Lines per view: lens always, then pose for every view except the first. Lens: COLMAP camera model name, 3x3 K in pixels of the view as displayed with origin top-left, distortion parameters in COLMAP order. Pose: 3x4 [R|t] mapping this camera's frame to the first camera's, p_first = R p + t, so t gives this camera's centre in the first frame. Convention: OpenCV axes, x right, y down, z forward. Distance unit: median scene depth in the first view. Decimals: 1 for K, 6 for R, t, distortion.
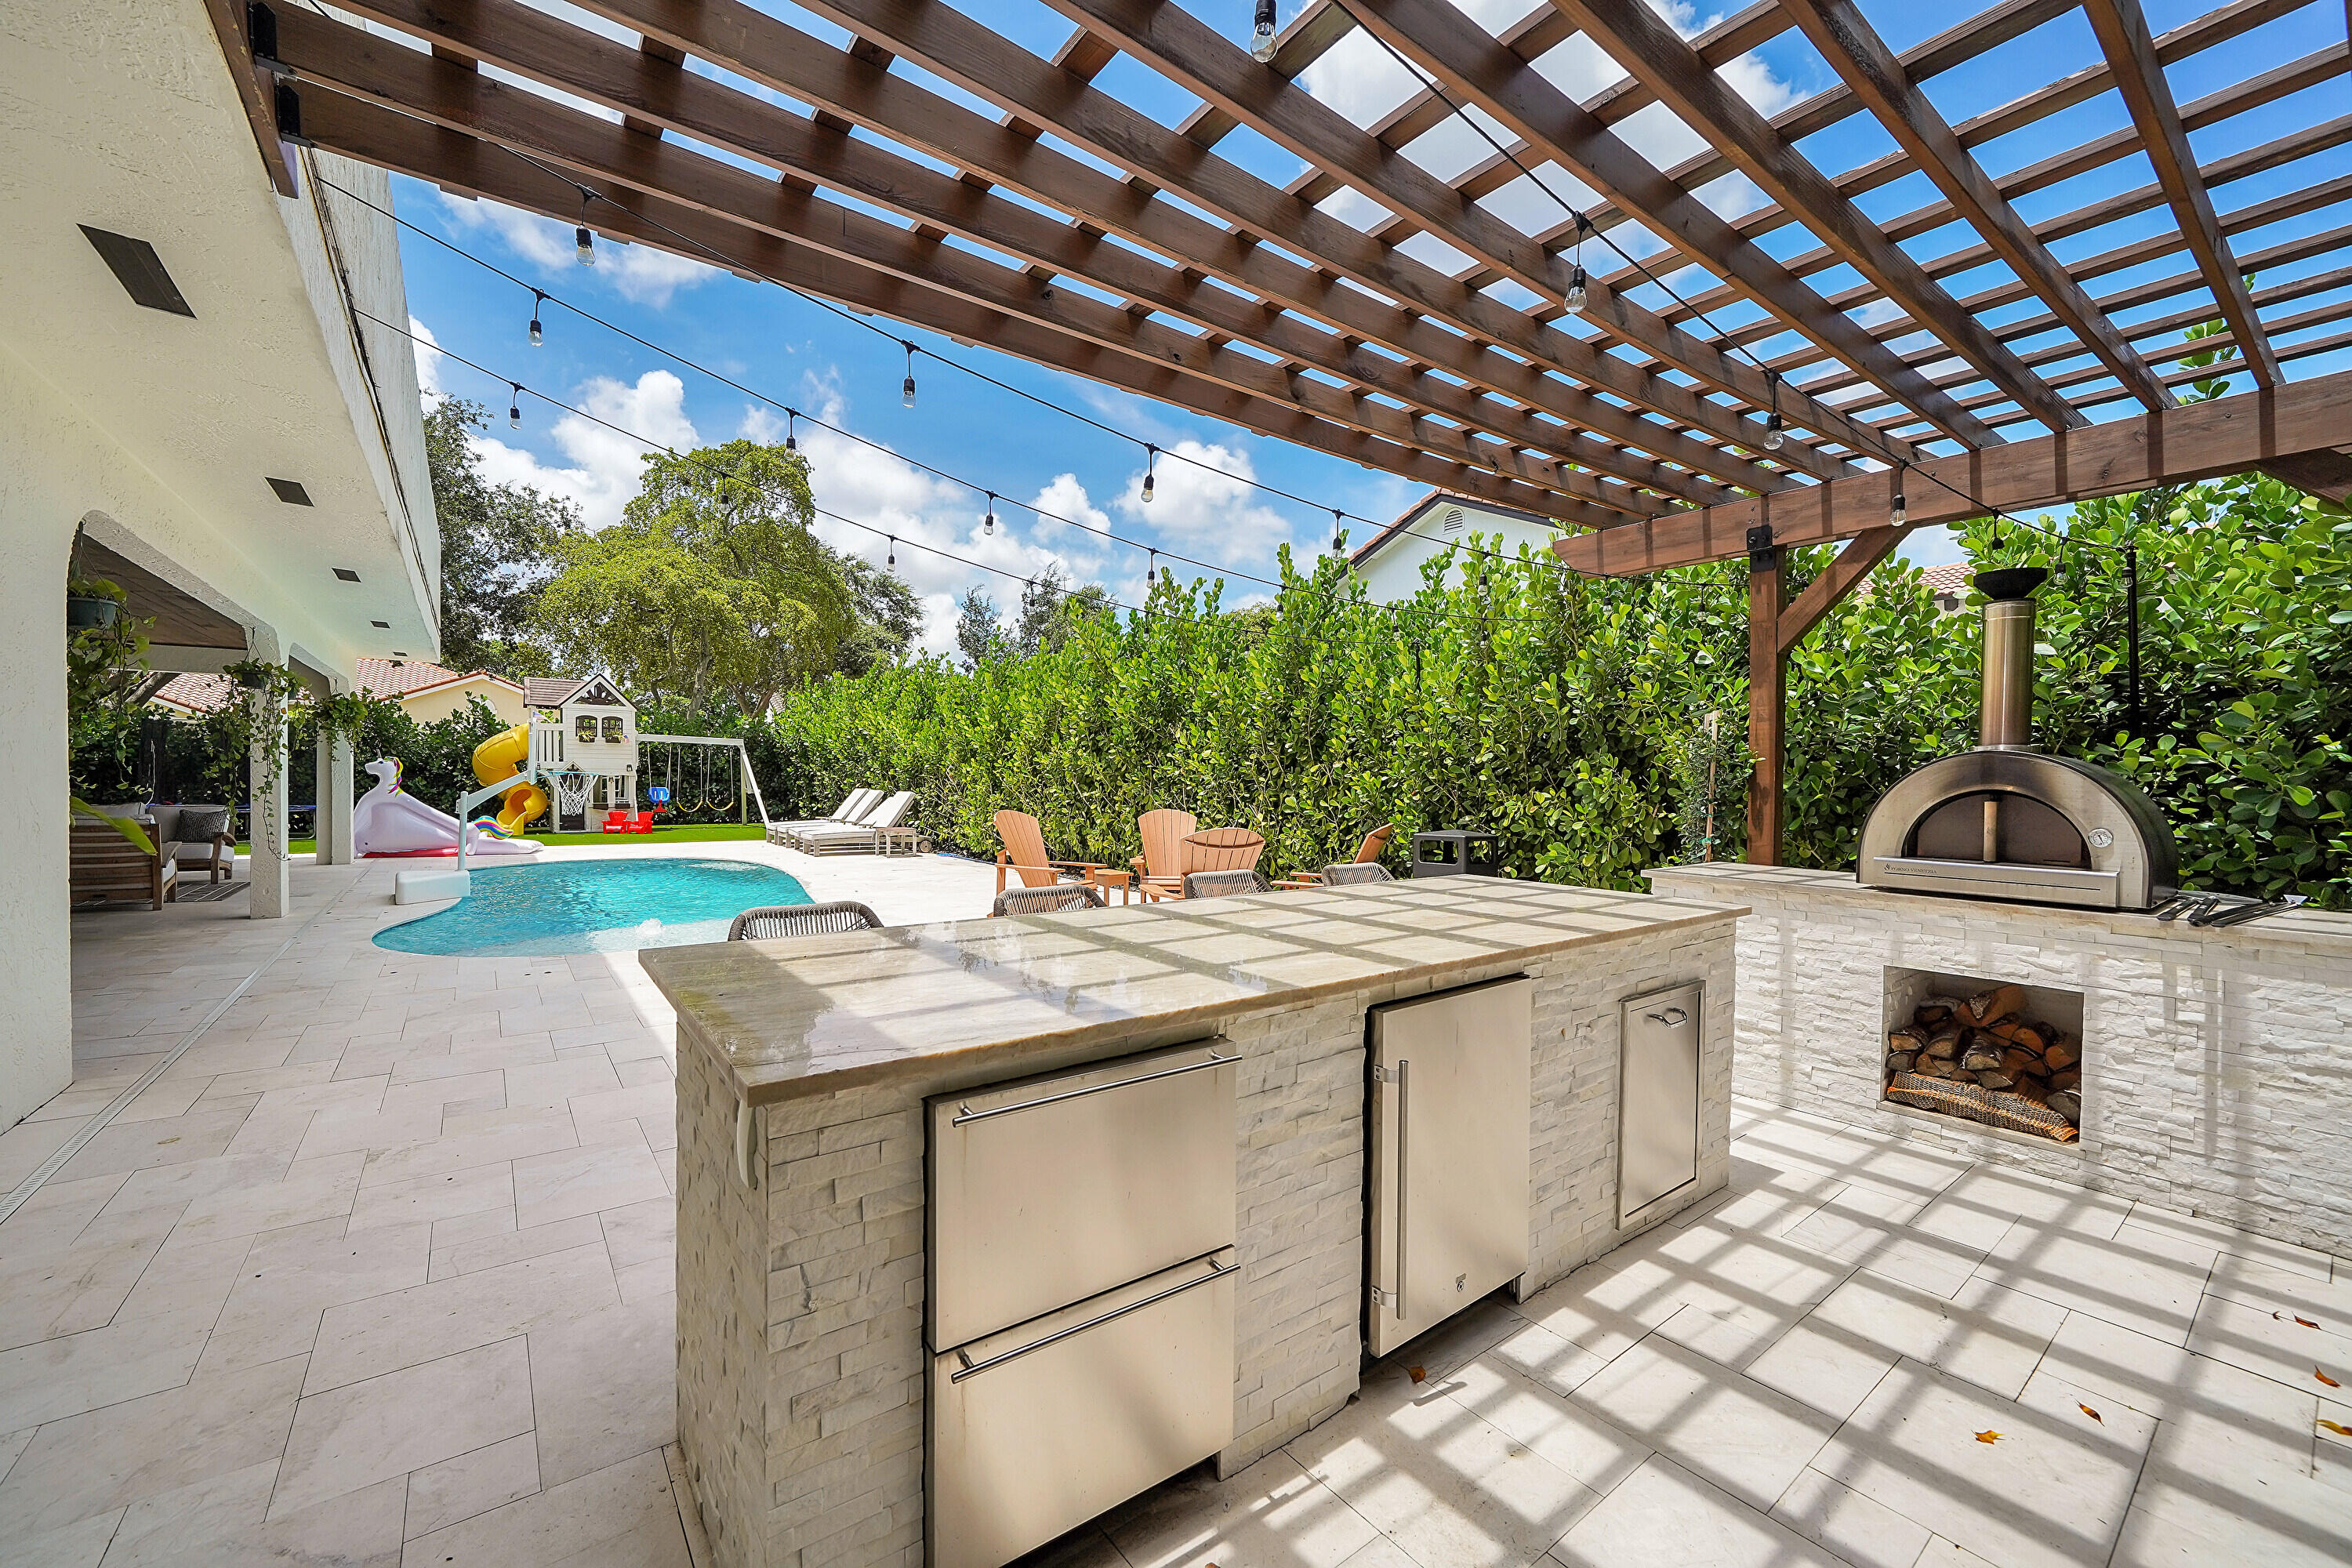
lens RADIAL K [[923.8, 0, 1176.0], [0, 923.8, 784.0], [0, 0, 1]] dist [-0.000559, 0.000035]
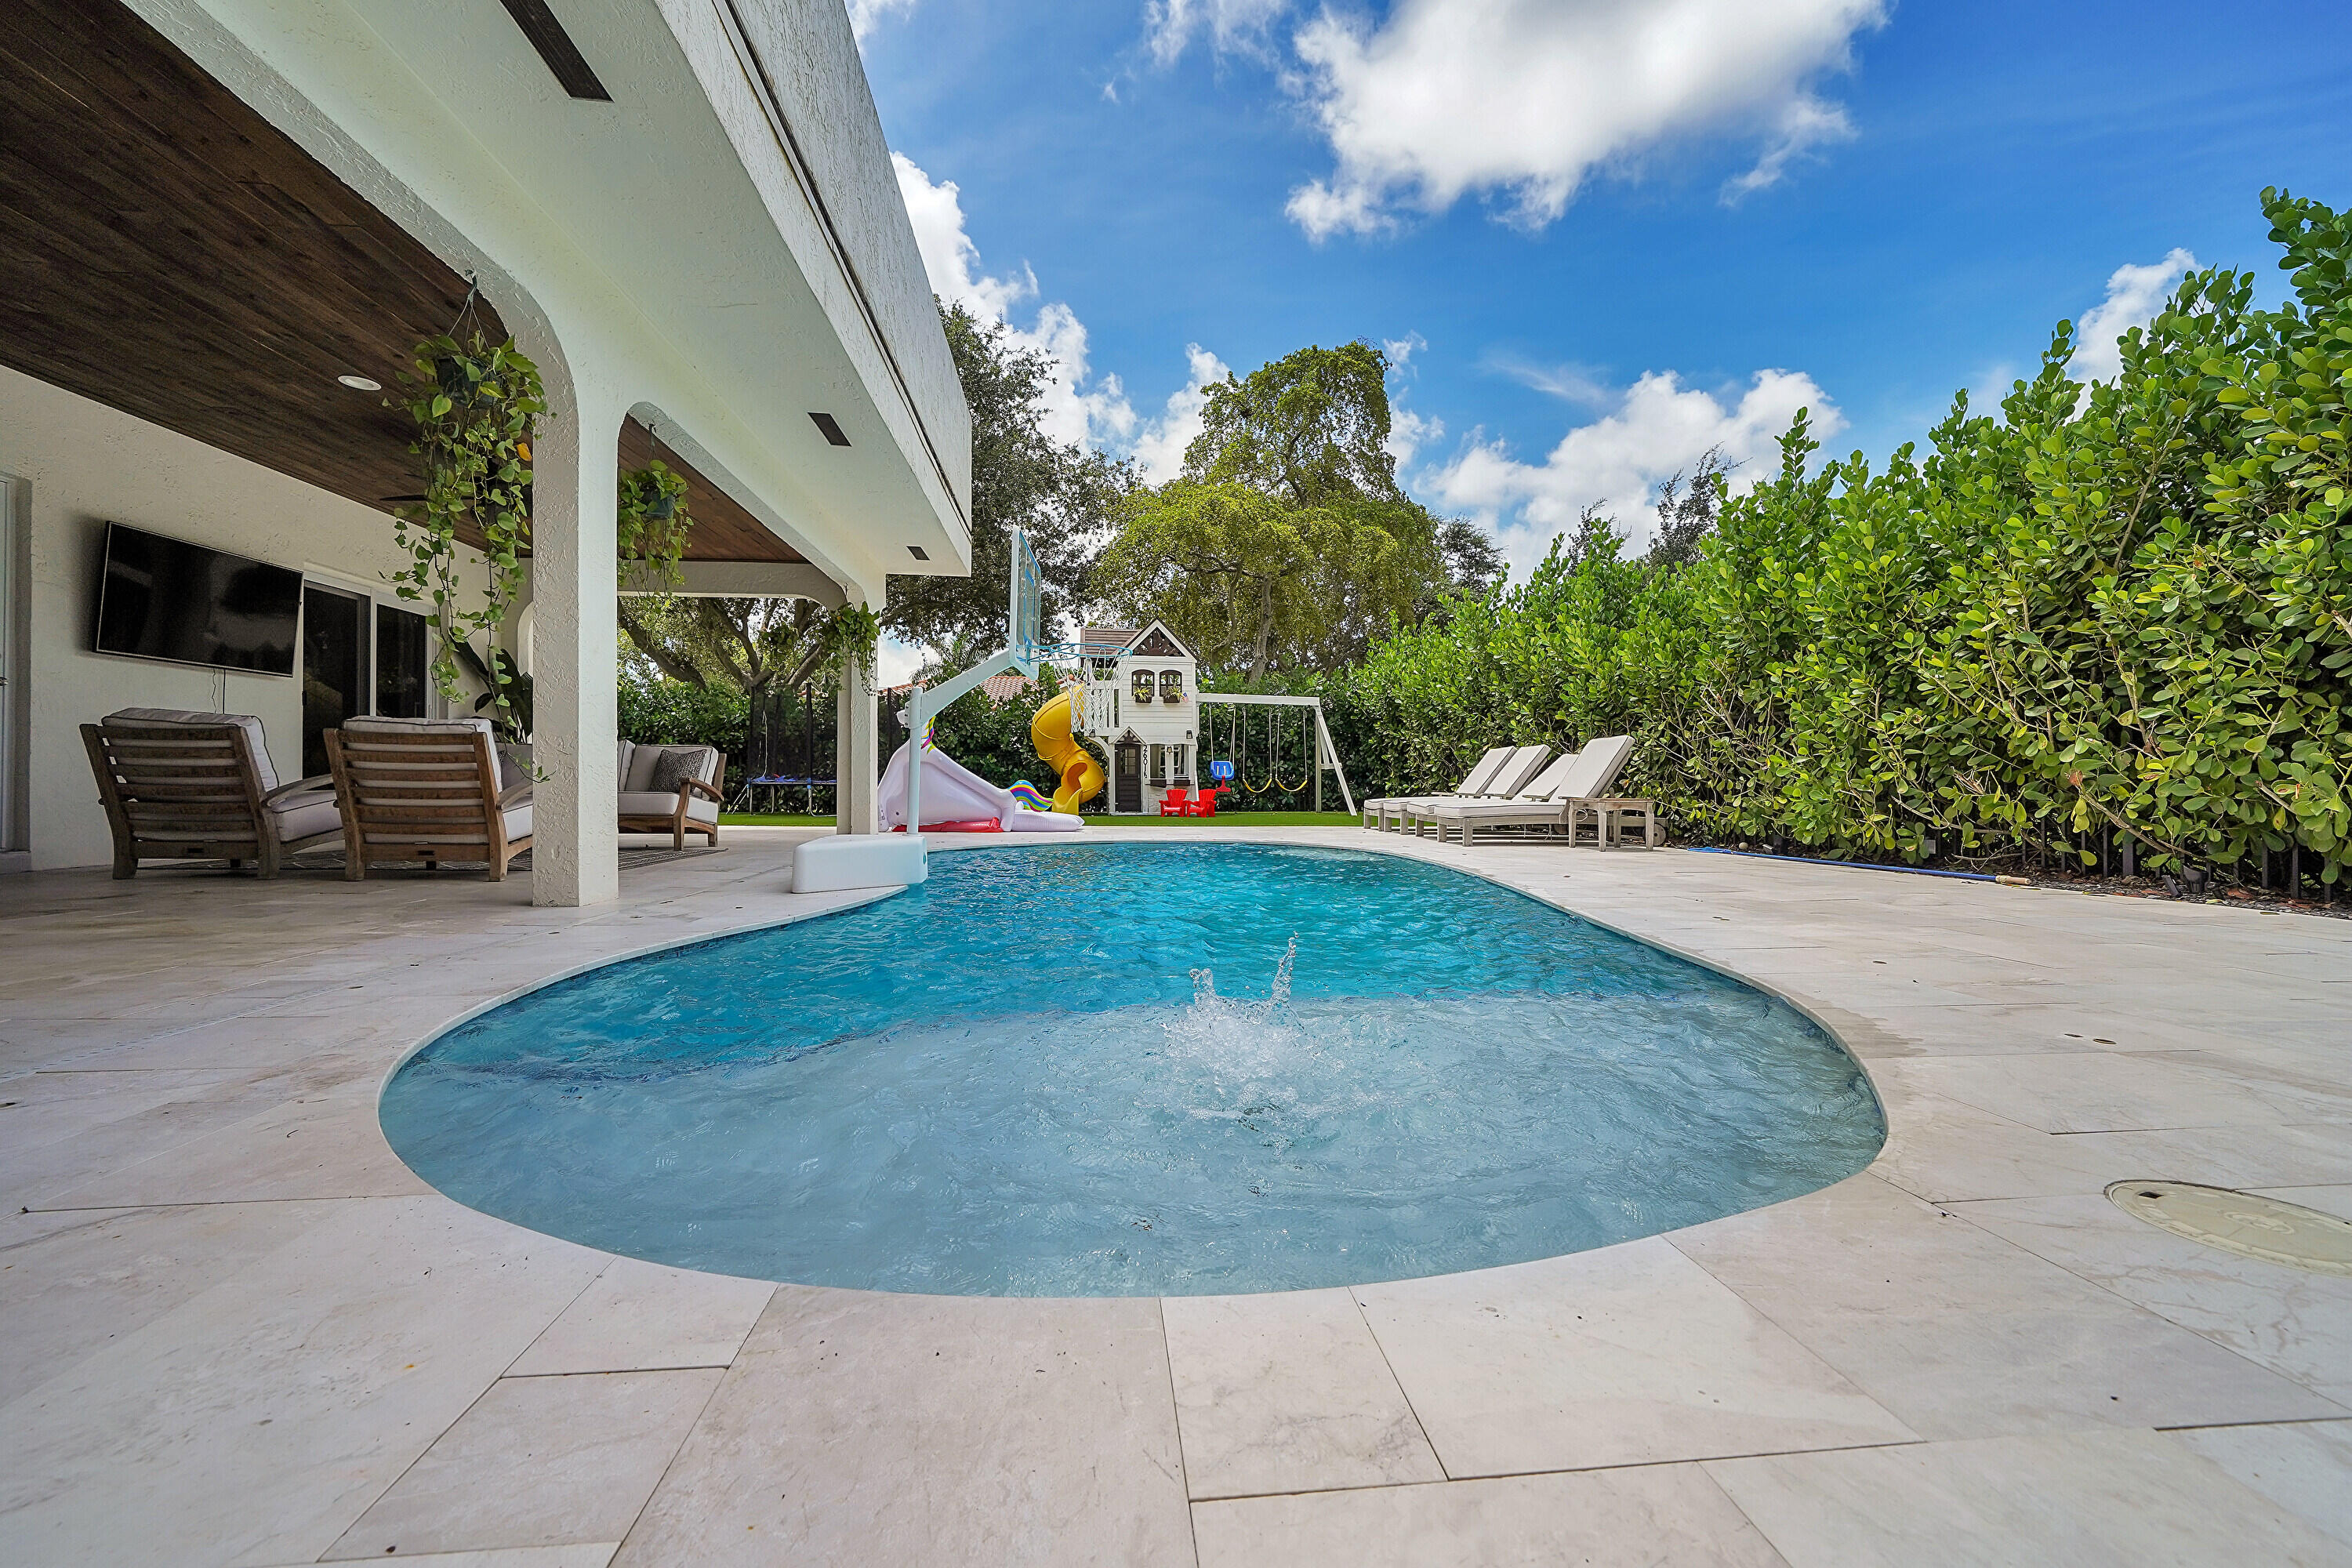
lens RADIAL K [[923.8, 0, 1176.0], [0, 923.8, 784.0], [0, 0, 1]] dist [-0.000559, 0.000035]
pose [[0.850276, -0.013244, -0.526171, -0.179445], [0.005195, 0.999846, -0.016771, 0.036058], [0.526312, 0.011527, 0.850213, 0.310855]]
